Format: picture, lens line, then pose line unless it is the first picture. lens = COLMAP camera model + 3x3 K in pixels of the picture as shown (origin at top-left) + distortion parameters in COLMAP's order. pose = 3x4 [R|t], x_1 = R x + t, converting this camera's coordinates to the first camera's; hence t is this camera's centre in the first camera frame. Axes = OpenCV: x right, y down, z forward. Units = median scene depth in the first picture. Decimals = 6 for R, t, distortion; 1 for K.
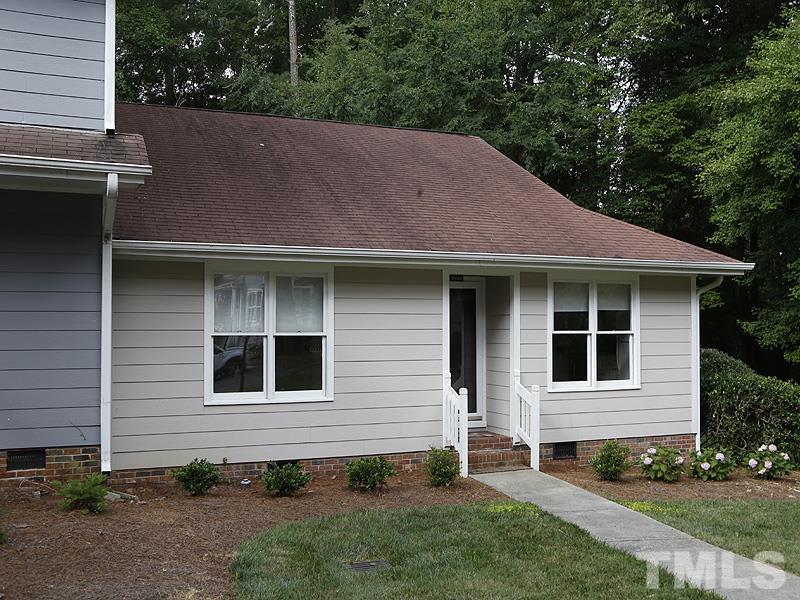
lens RADIAL K [[916.2, 0, 436.2], [0, 916.2, 301.3], [0, 0, 1]] dist [0.012825, -0.006763]
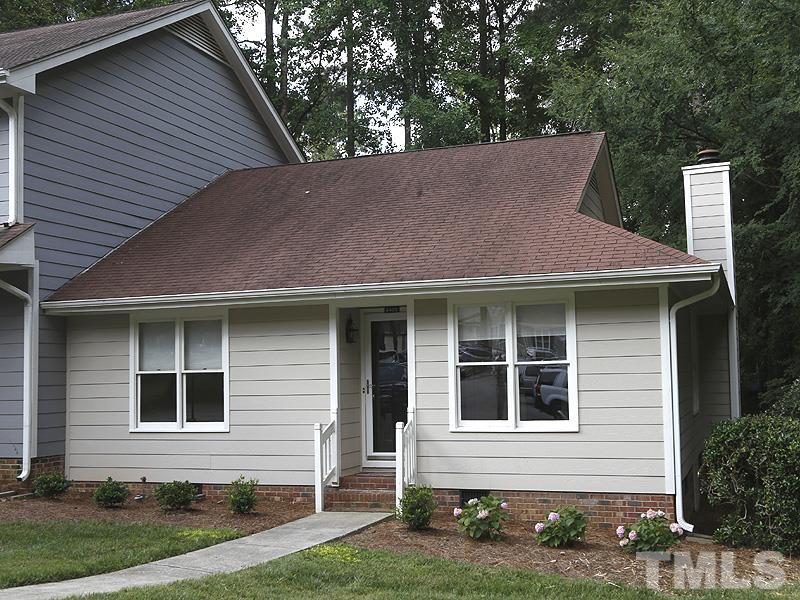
lens RADIAL K [[916.2, 0, 436.2], [0, 916.2, 301.3], [0, 0, 1]] dist [0.012825, -0.006763]
pose [[0.708378, -0.061776, -0.703125, 0.814028], [0.045567, 0.998087, -0.041784, 0.009905], [0.704361, -0.002441, 0.709838, 0.388300]]
